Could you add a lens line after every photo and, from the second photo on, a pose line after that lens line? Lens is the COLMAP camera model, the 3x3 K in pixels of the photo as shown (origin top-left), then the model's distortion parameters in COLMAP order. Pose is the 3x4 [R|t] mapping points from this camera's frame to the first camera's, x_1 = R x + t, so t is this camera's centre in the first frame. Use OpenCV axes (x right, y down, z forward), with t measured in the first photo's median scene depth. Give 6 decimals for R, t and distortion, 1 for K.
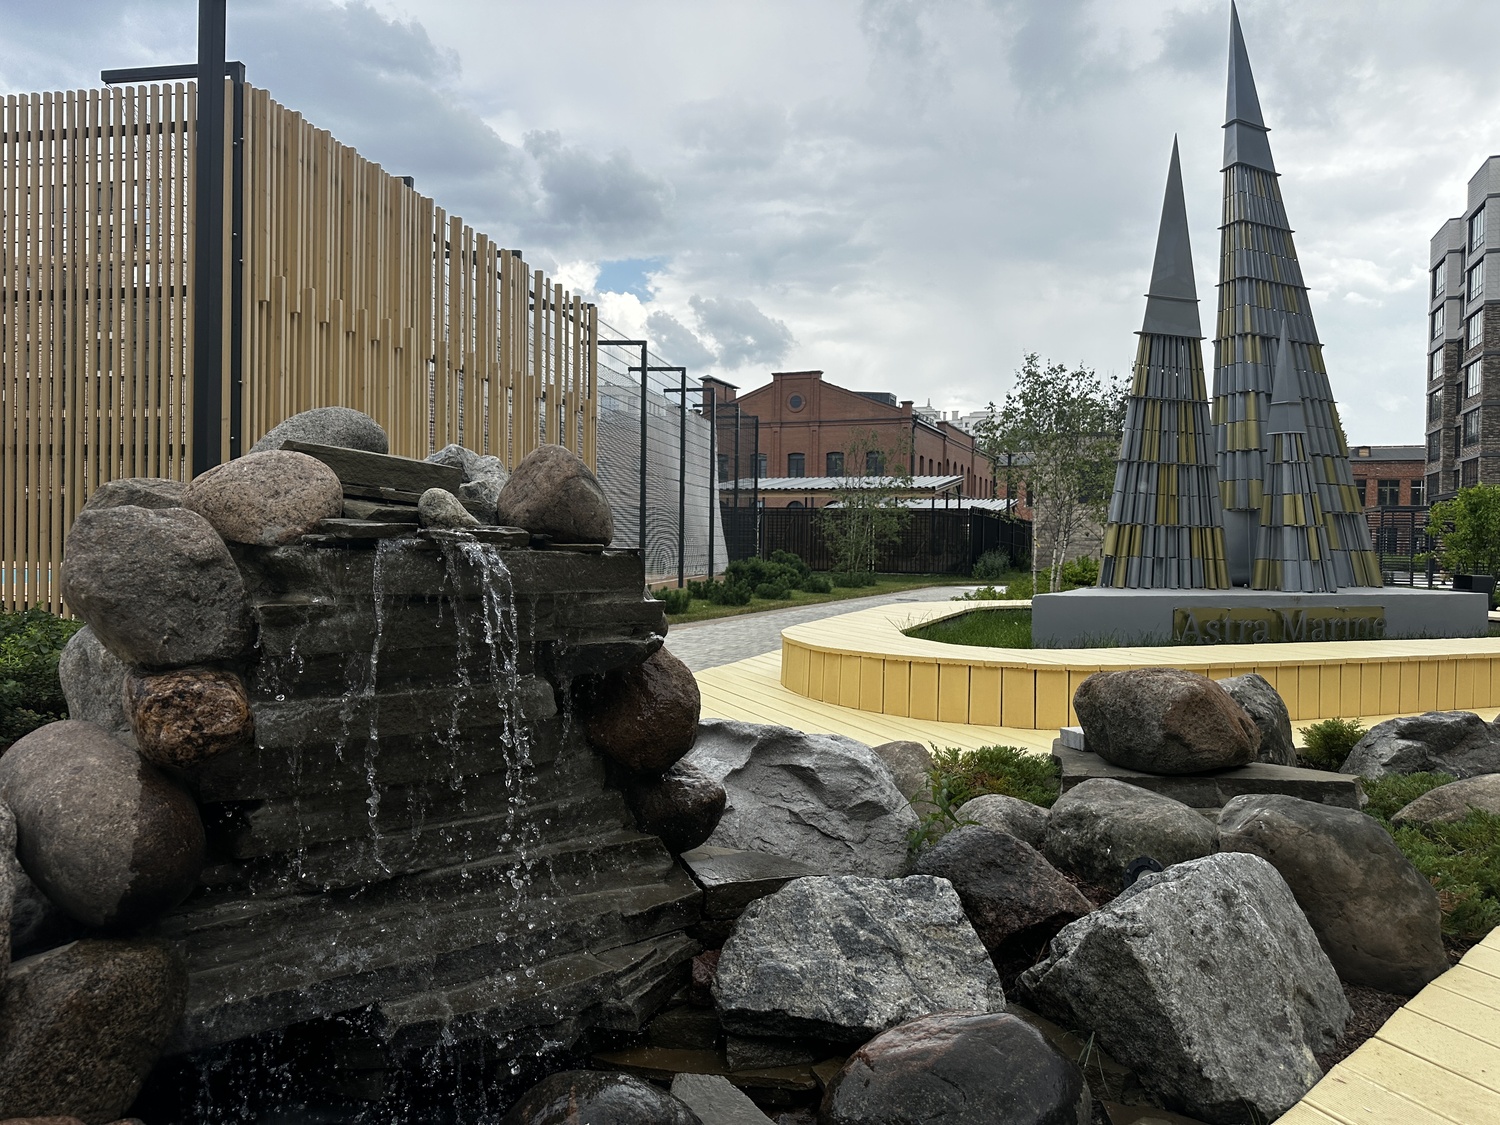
lens RADIAL K [[1066.4, 0, 747.5], [0, 1066.4, 563.6], [0, 0, 1]] dist [0.047881, -0.055294]
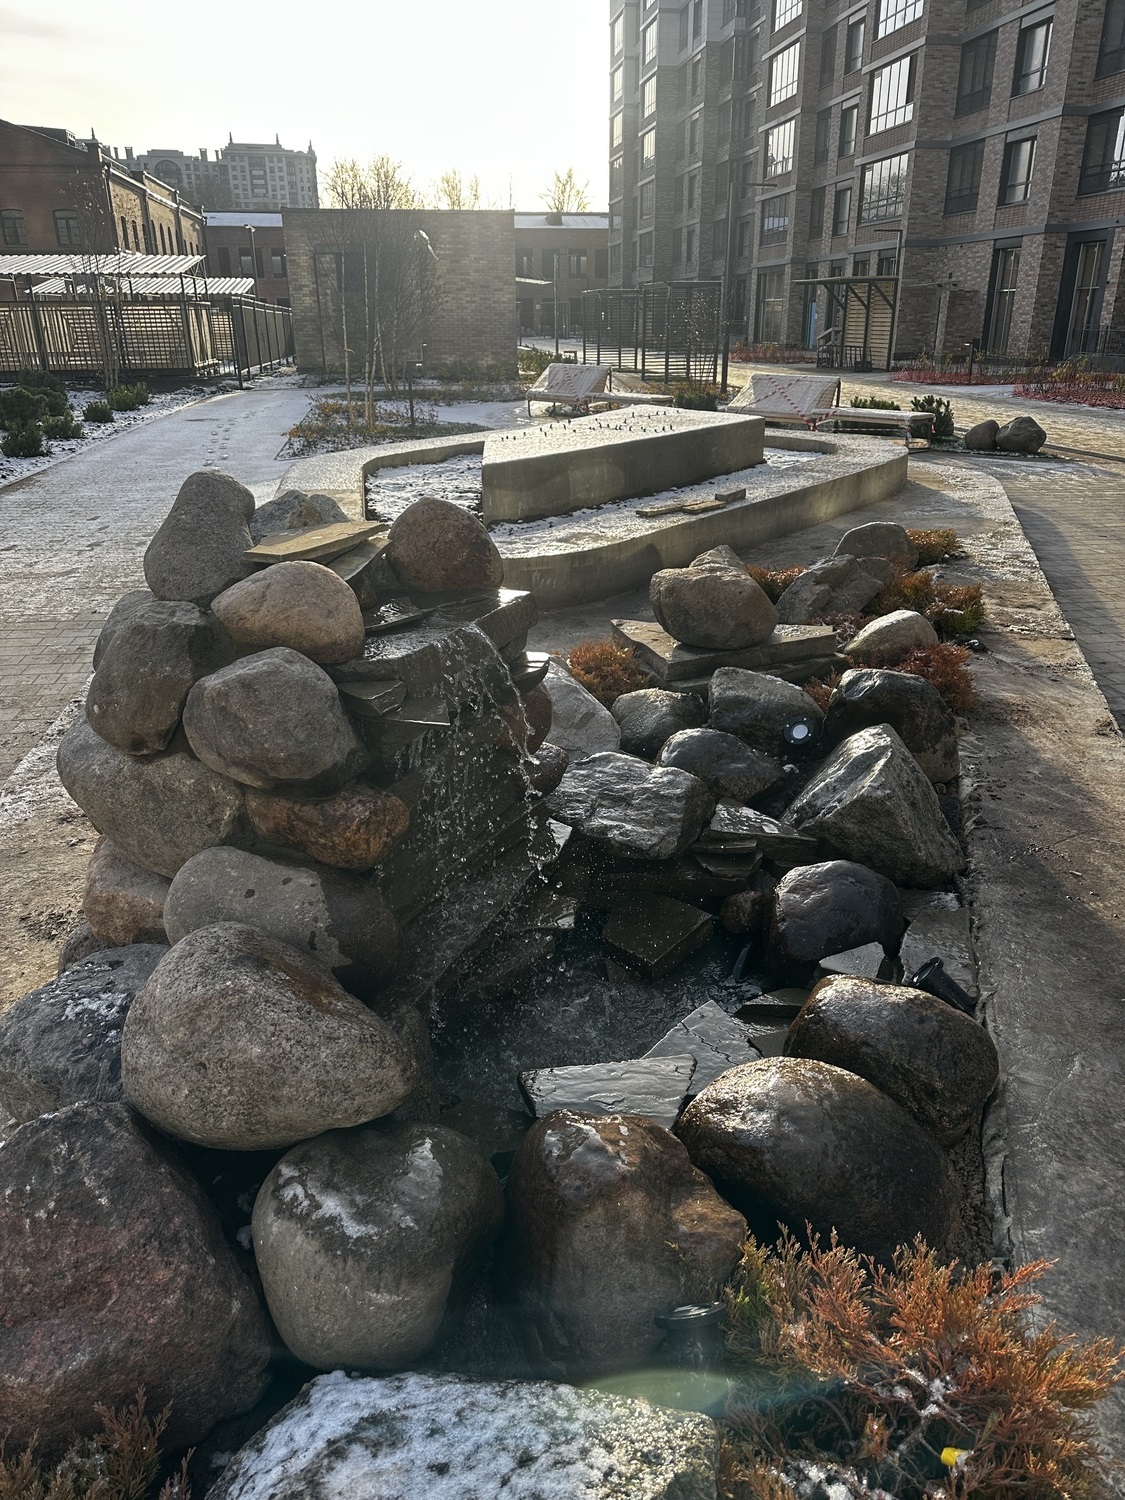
lens RADIAL K [[1066.4, 0, 568.2], [0, 1066.4, 743.0], [0, 0, 1]] dist [0.047881, -0.055294]
pose [[0.857249, -0.210541, 0.469891, -0.473994], [0.030111, 0.931518, 0.362447, -0.201013], [-0.514021, -0.296559, 0.804882, -0.025291]]
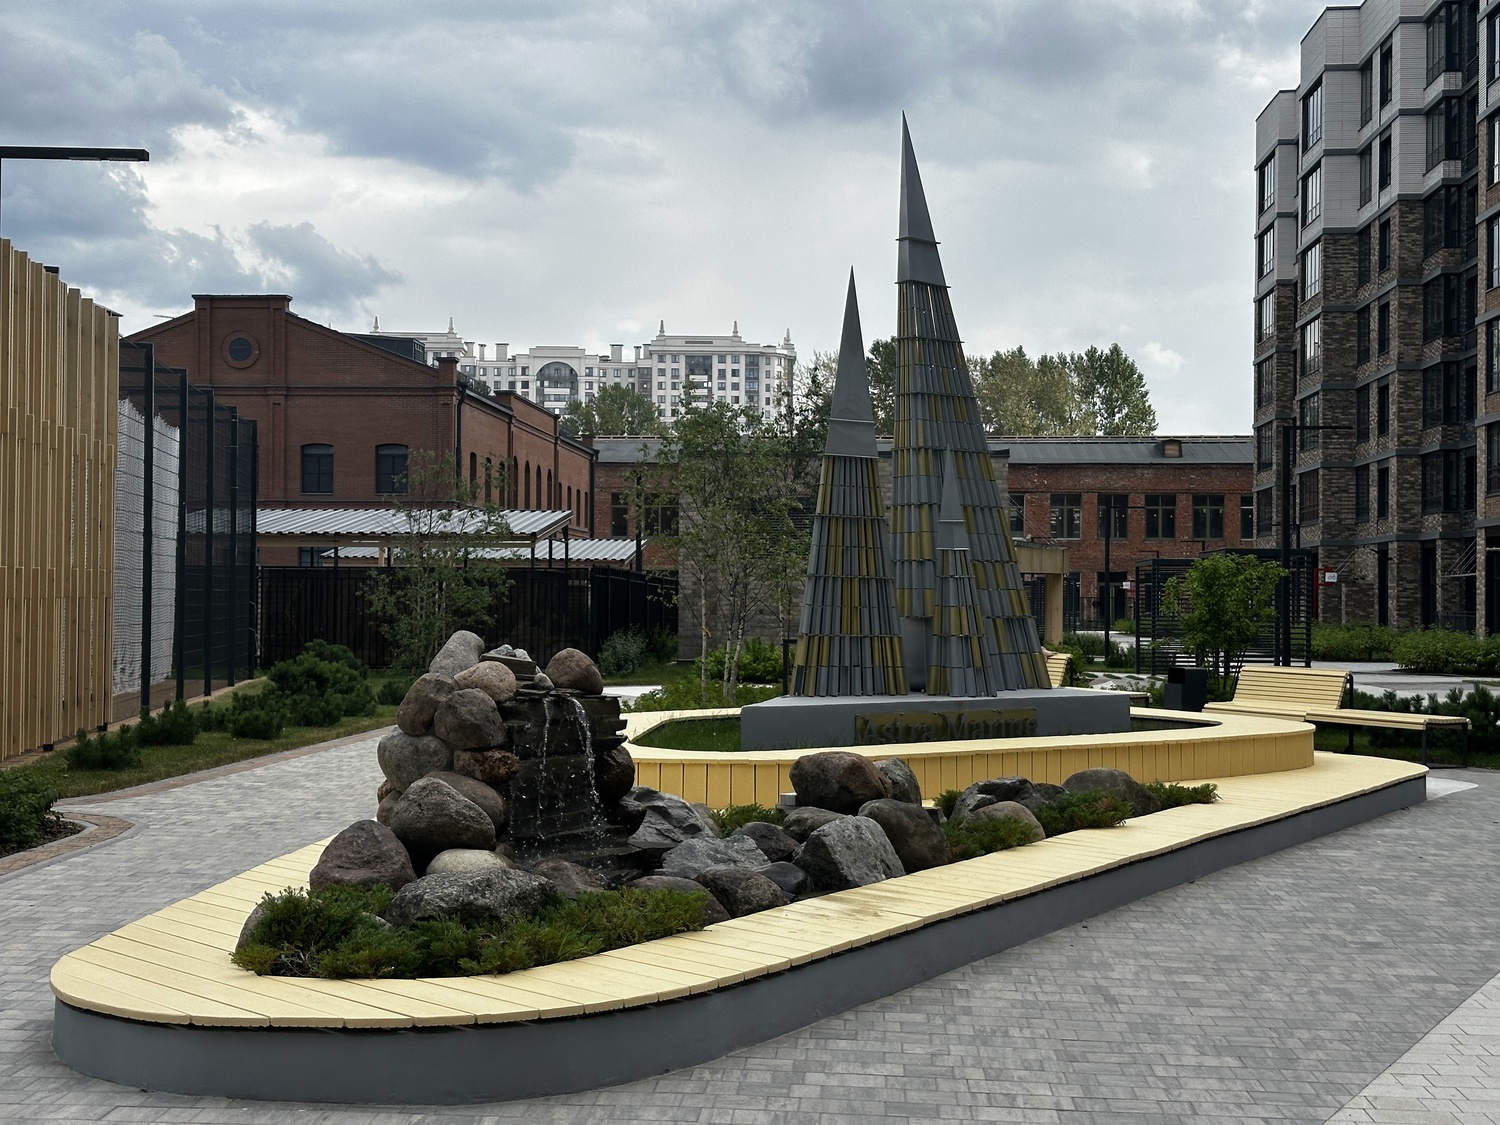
lens RADIAL K [[2132.5, 0, 747.2], [0, 2132.5, 548.1], [0, 0, 1]] dist [0.180663, 0.000000]
pose [[0.952306, -0.001339, 0.305143, -0.875261], [0.013409, 0.999208, -0.037463, -0.110915], [-0.304851, 0.039768, 0.951569, -2.442876]]
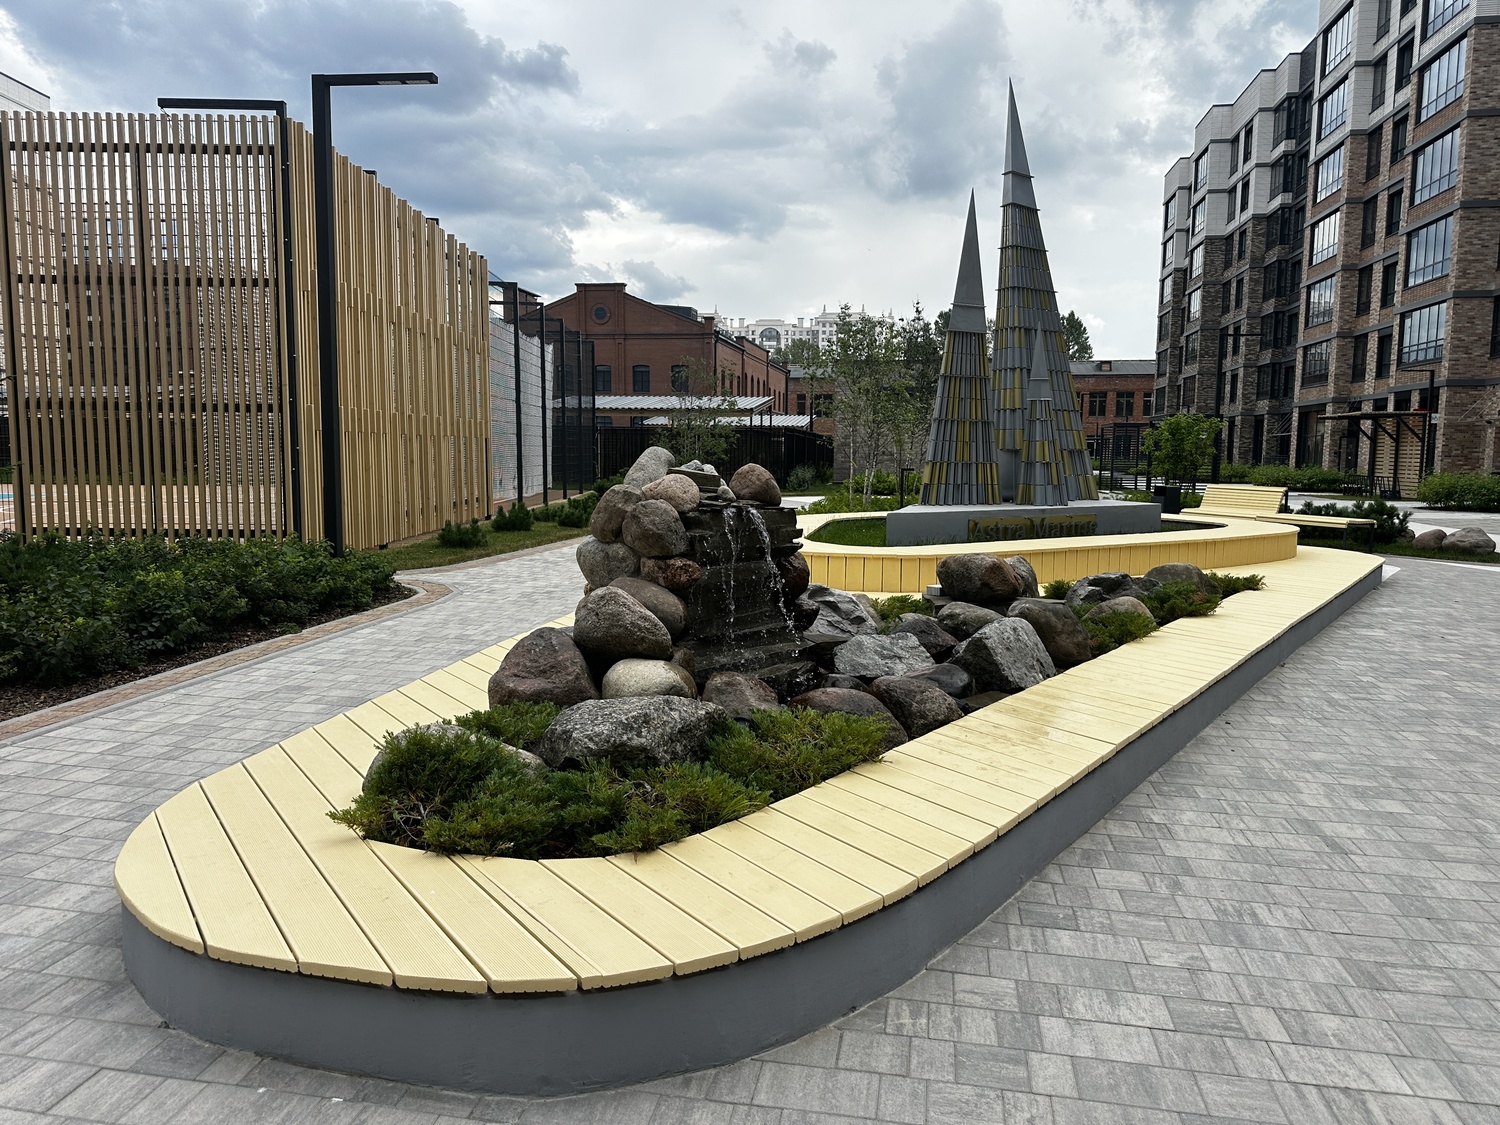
lens RADIAL K [[1066.4, 0, 735.5], [0, 1066.4, 568.3], [0, 0, 1]] dist [0.047881, -0.055294]
pose [[0.982133, -0.026364, 0.186334, -0.502568], [0.008927, 0.995550, 0.093807, -0.076663], [-0.187978, -0.090468, 0.977998, -1.011984]]
